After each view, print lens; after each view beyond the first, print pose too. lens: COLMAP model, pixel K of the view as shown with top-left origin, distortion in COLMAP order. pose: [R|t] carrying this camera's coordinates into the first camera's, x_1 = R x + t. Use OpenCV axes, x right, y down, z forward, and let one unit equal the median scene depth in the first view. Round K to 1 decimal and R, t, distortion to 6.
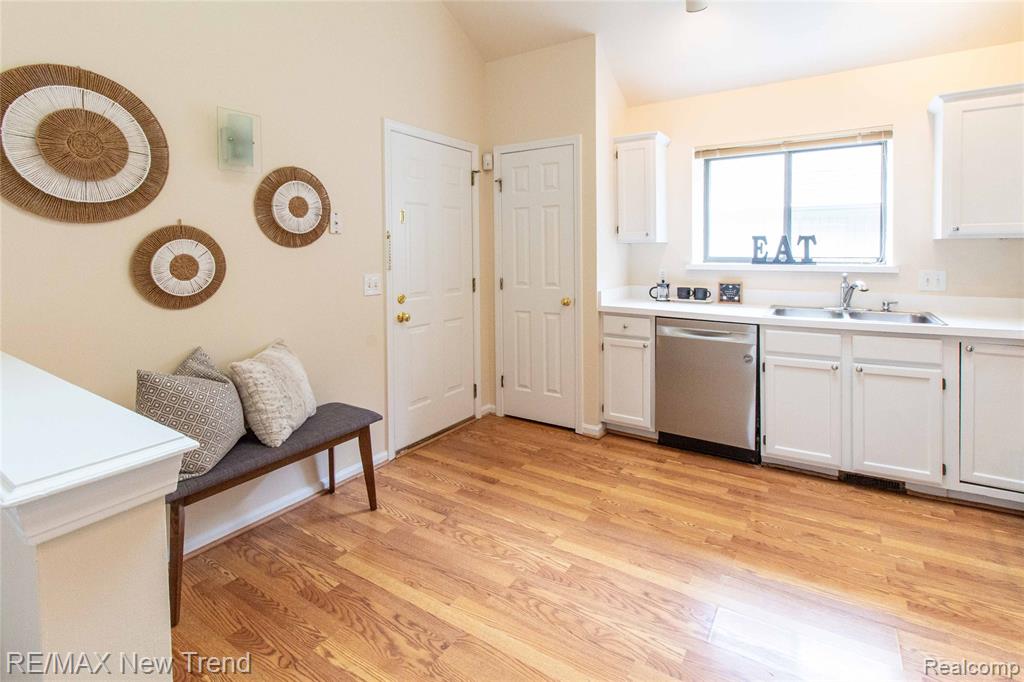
lens RADIAL K [[498.0, 0, 514.0], [0, 498.0, 262.5], [0, 0, 1]] dist [0.002312, 0.000194]
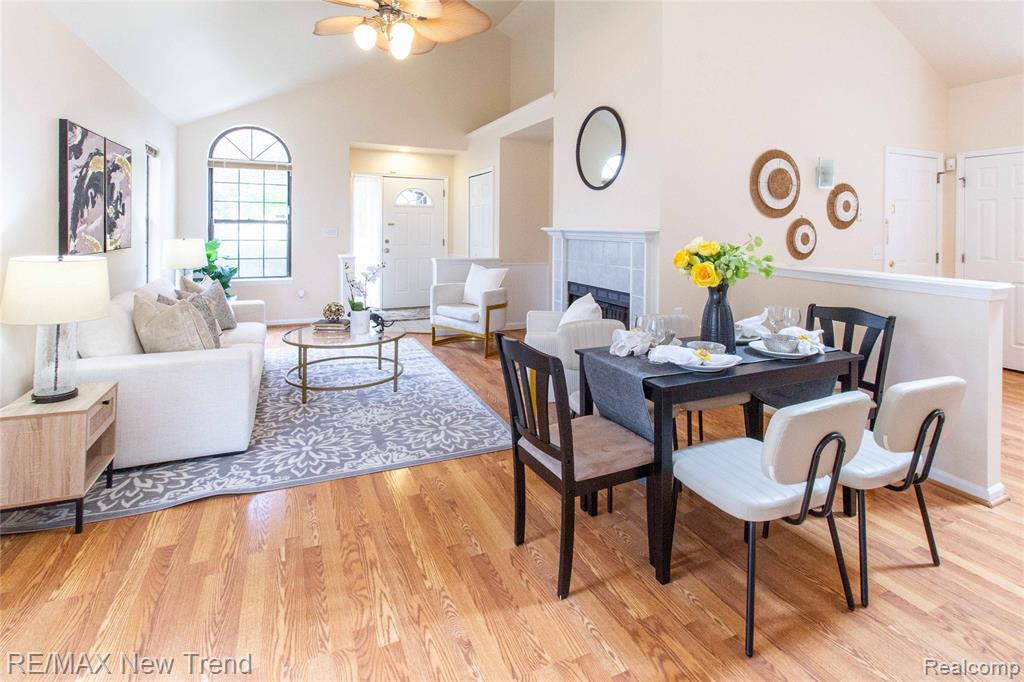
lens RADIAL K [[480.9, 0, 533.6], [0, 480.9, 230.6], [0, 0, 1]] dist [0.002982, 0.000513]
pose [[0.839200, 0.016335, -0.543578, -0.407036], [-0.026264, 0.999600, -0.010509, 0.020010], [0.543189, 0.023095, 0.839293, -0.949056]]
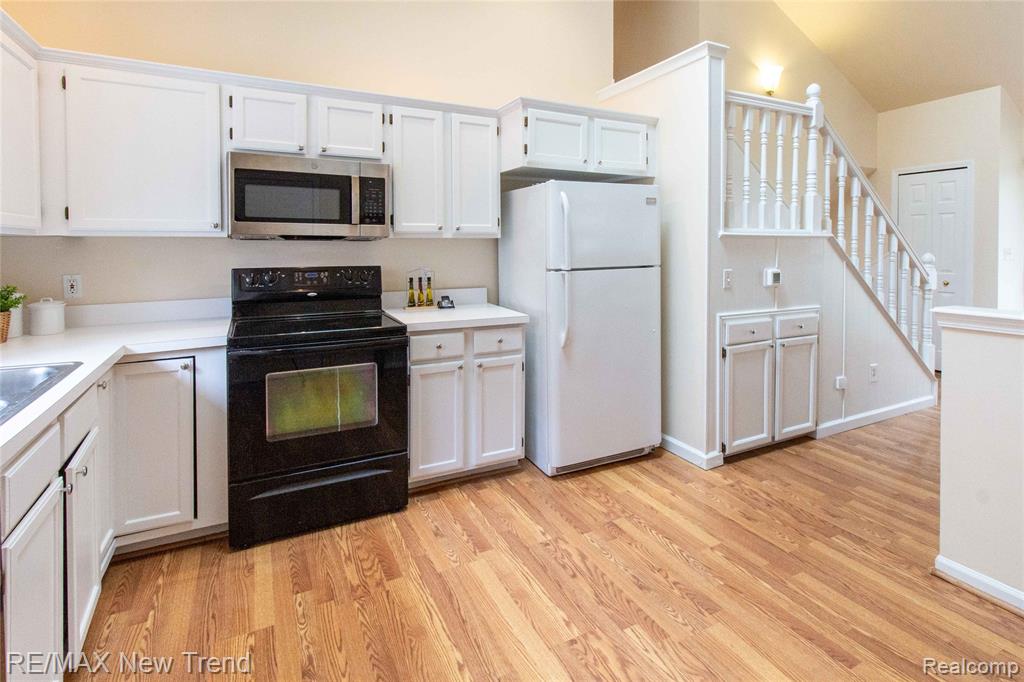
lens RADIAL K [[542.3, 0, 516.4], [0, 542.3, 254.2], [0, 0, 1]] dist [-0.002429, -0.000961]
pose [[-0.878813, 0.002440, 0.477160, -0.000260], [0.018735, 0.999392, 0.029395, -0.027344], [-0.476799, 0.034773, -0.878325, 1.221019]]
